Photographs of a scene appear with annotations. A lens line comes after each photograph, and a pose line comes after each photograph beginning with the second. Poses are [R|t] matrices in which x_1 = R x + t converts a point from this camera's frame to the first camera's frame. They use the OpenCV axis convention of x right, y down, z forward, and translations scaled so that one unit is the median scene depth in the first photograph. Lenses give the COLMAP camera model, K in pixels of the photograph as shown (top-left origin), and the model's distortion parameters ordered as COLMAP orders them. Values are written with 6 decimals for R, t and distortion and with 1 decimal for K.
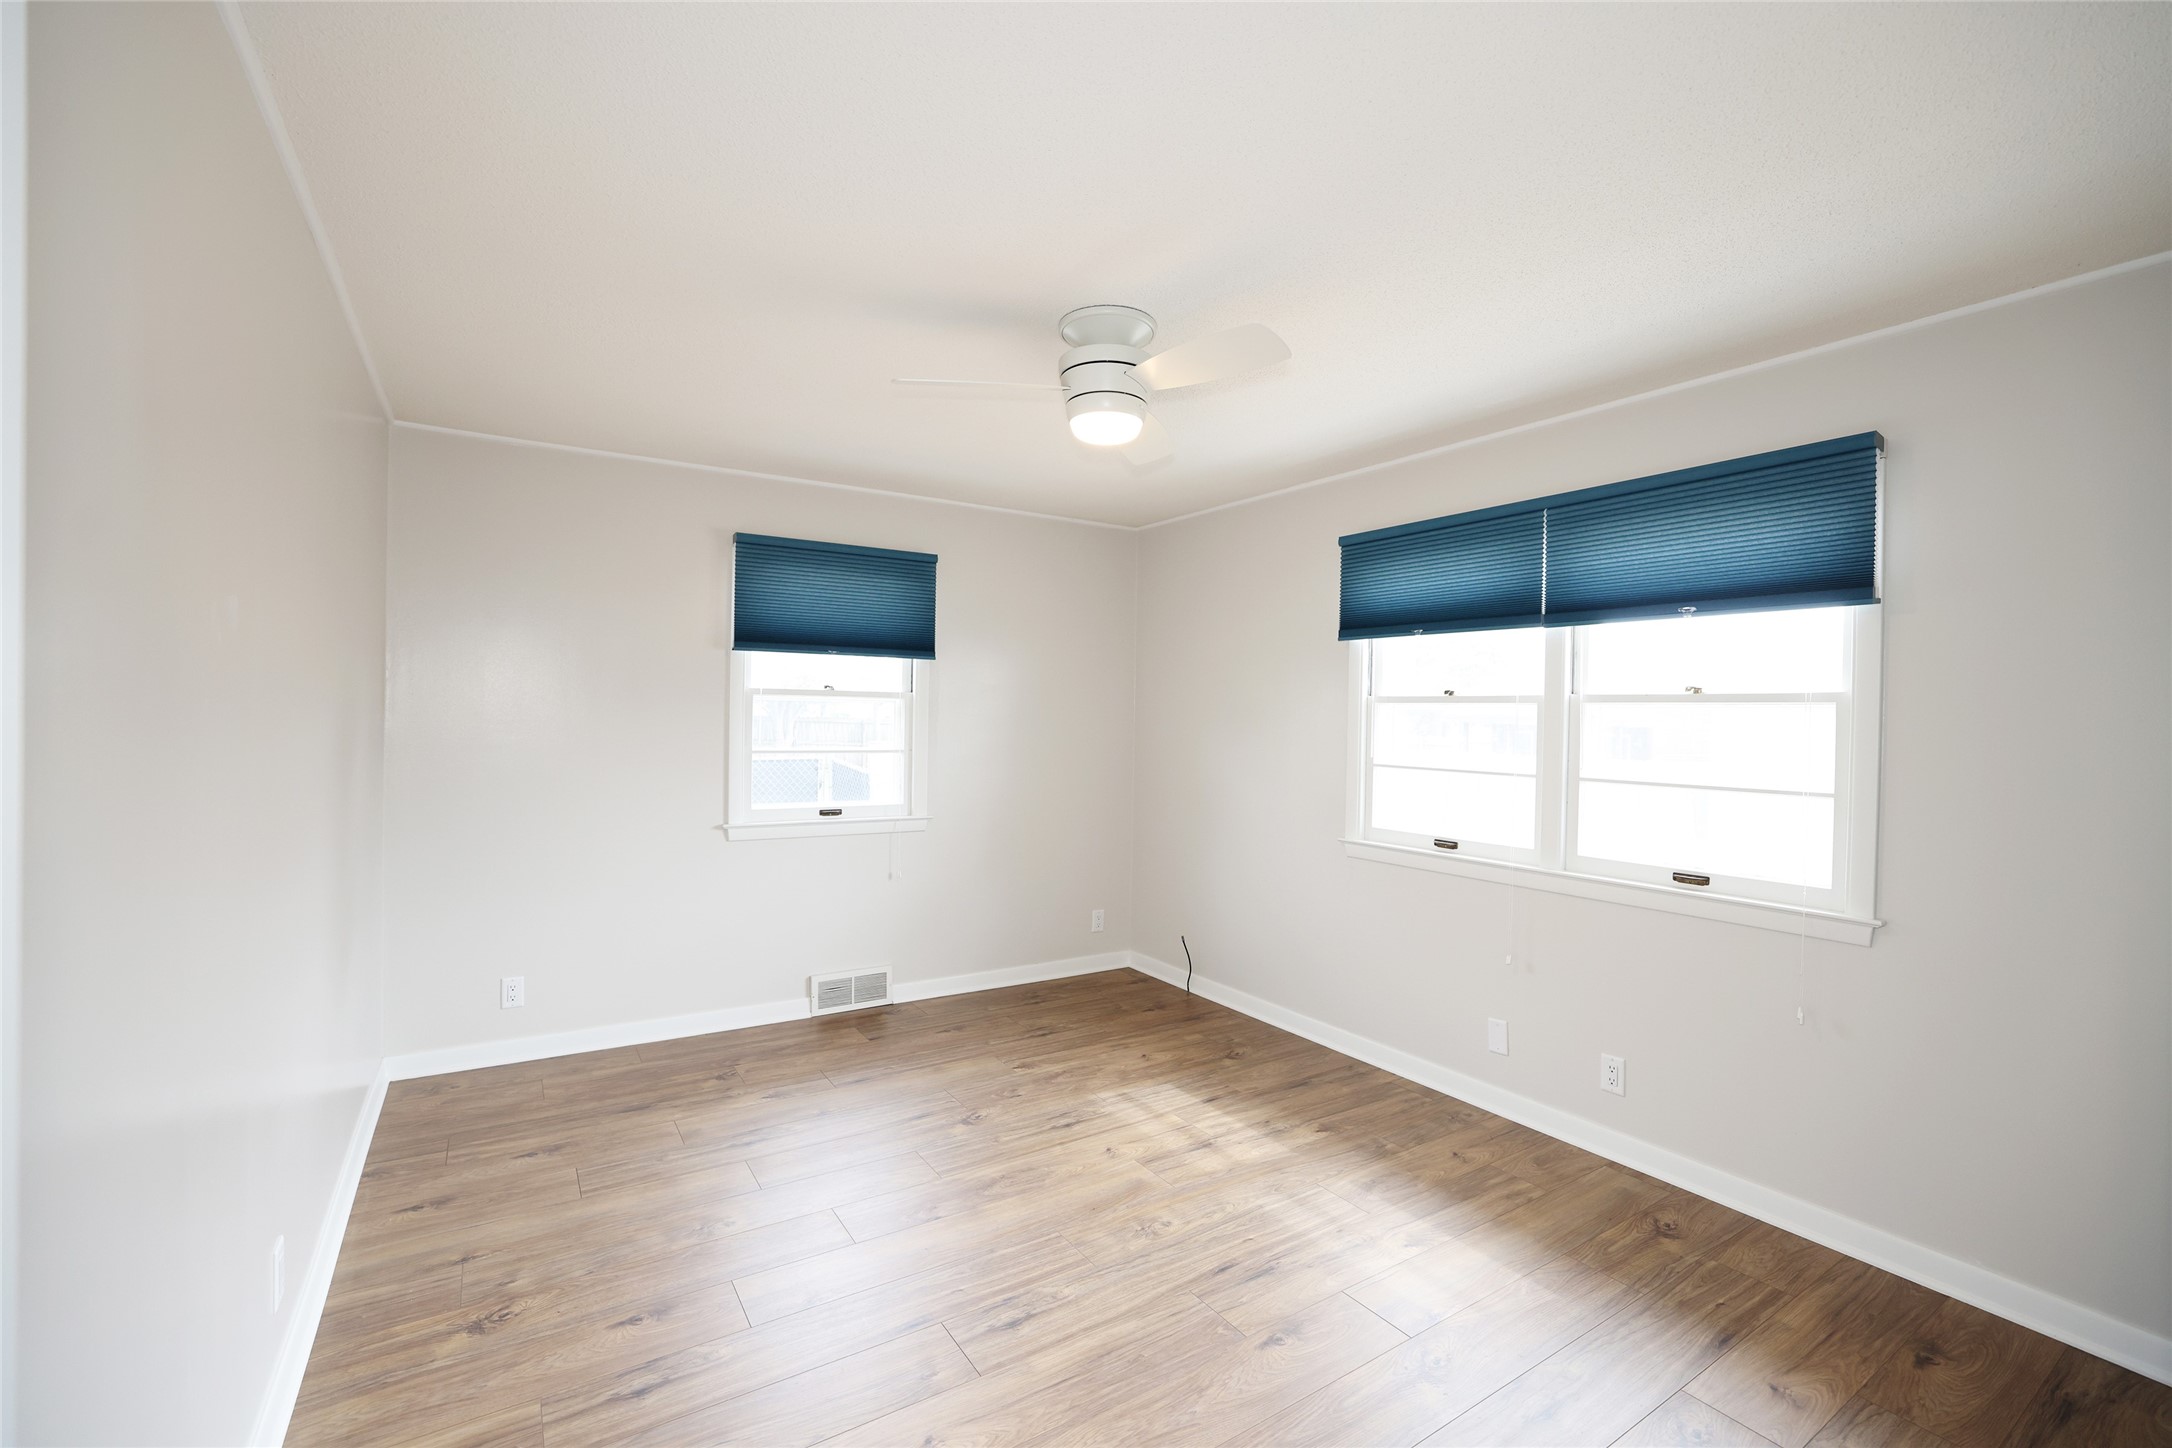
lens RADIAL K [[941.5, 0, 1099.2], [0, 941.5, 728.6], [0, 0, 1]] dist [-0.011100, -0.000077]
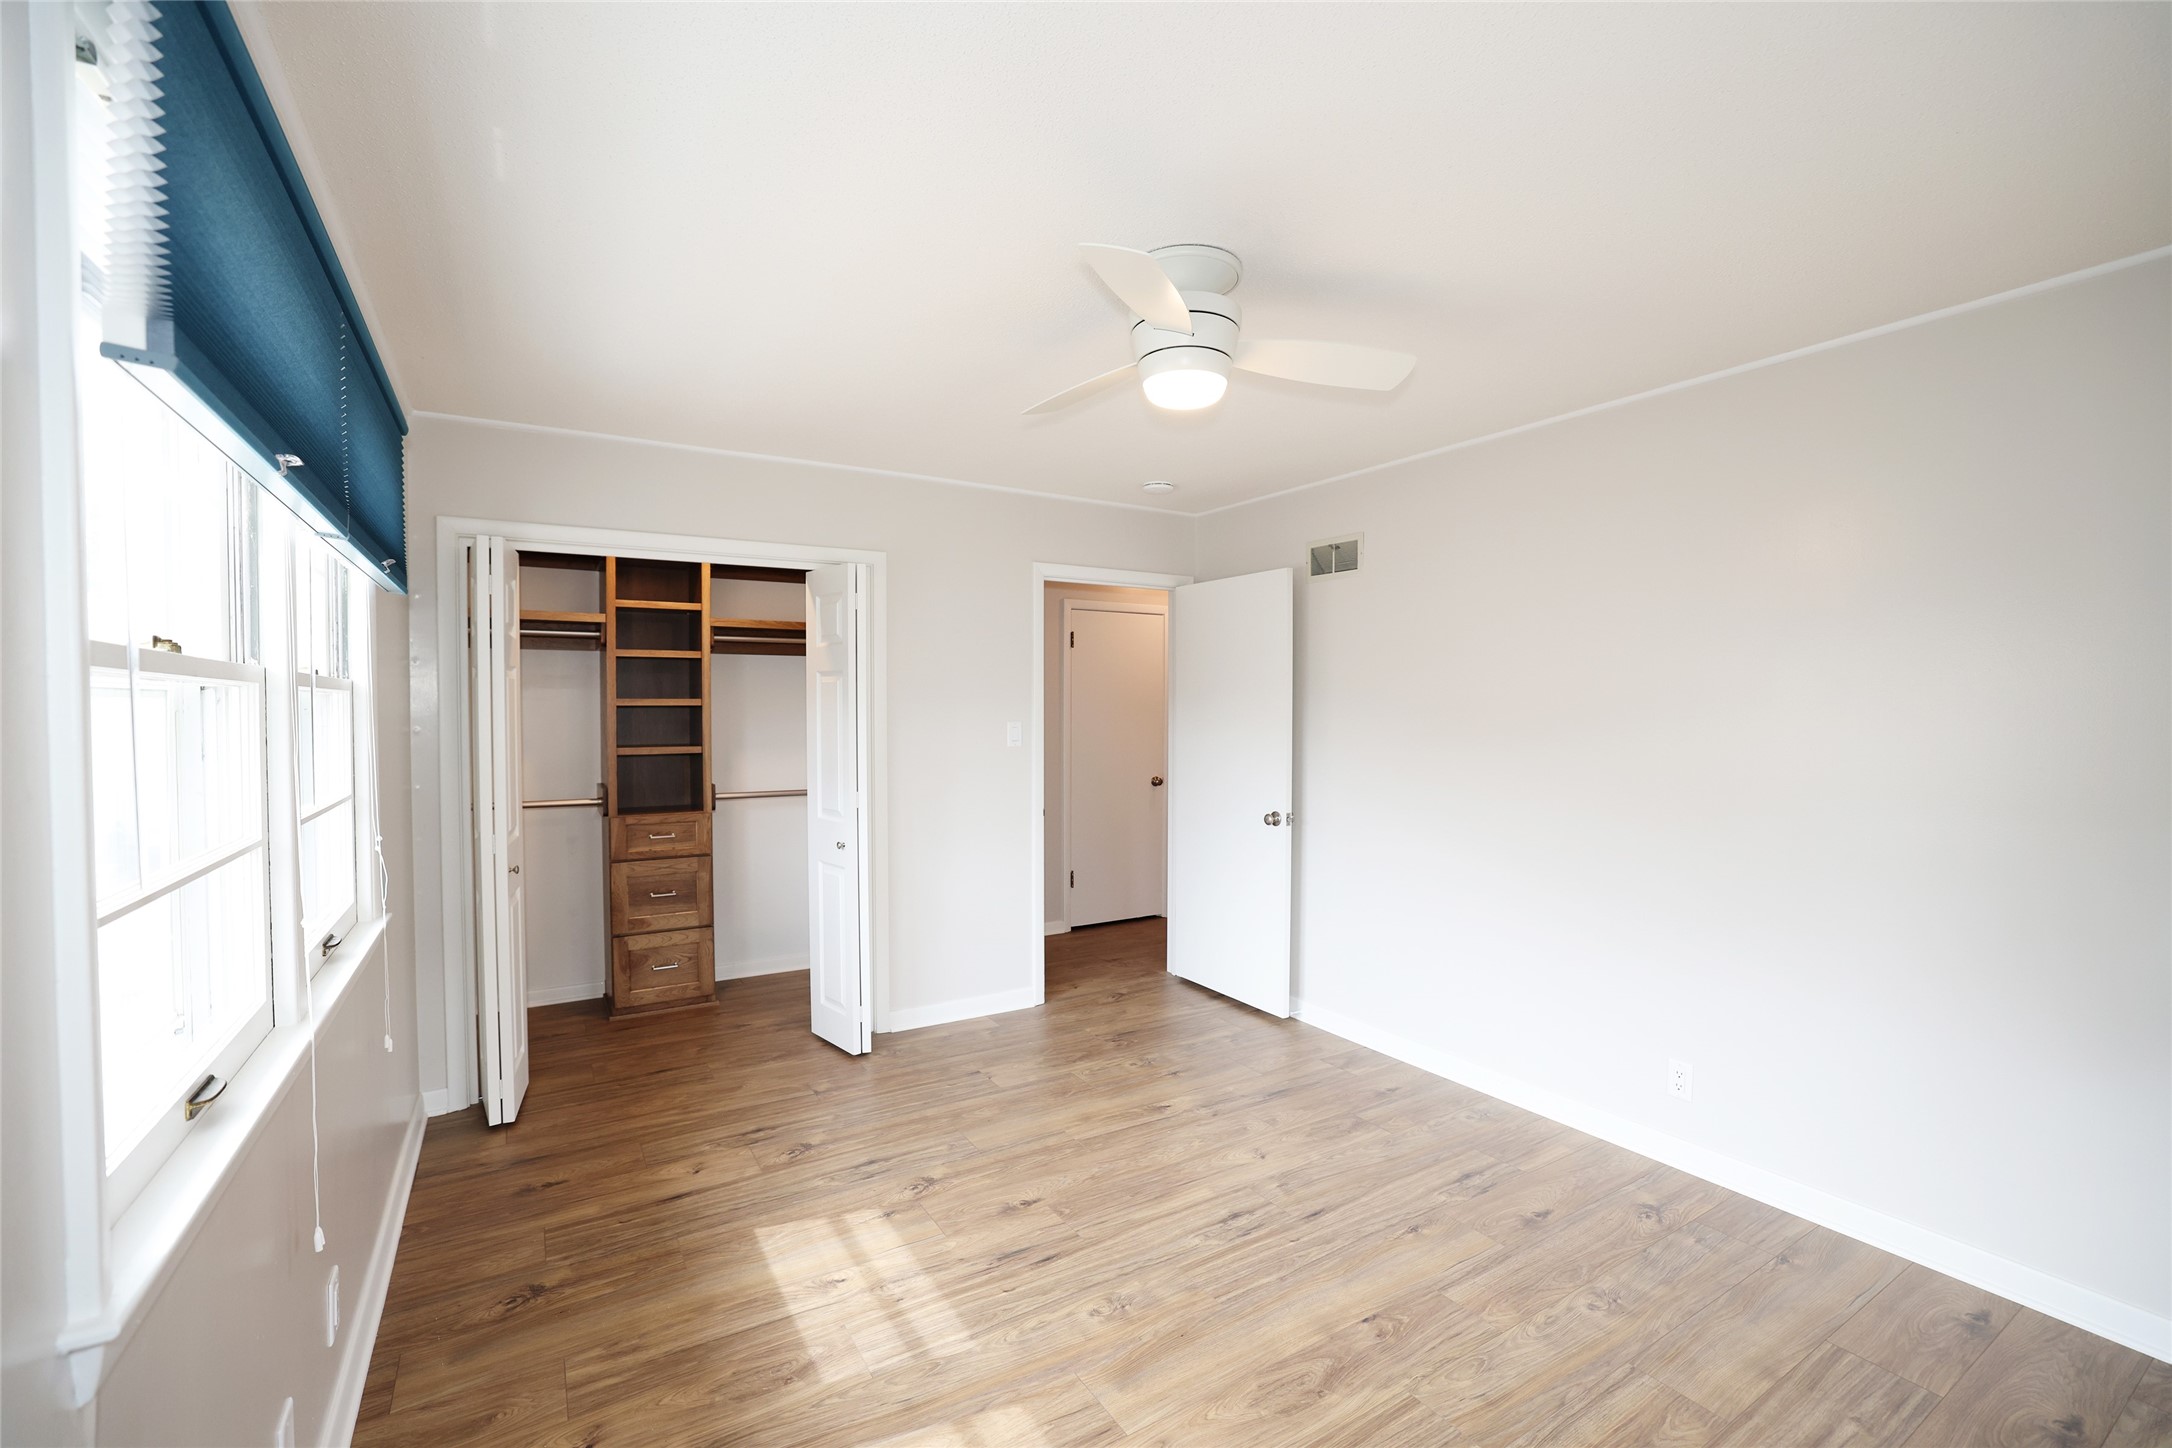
lens RADIAL K [[941.5, 0, 1091.7], [0, 941.5, 727.7], [0, 0, 1]] dist [-0.011100, -0.000077]
pose [[-0.999360, -0.020077, 0.029596, 0.061564], [-0.019102, 0.999277, 0.032882, -0.034999], [-0.030234, 0.032296, -0.999021, 1.878441]]
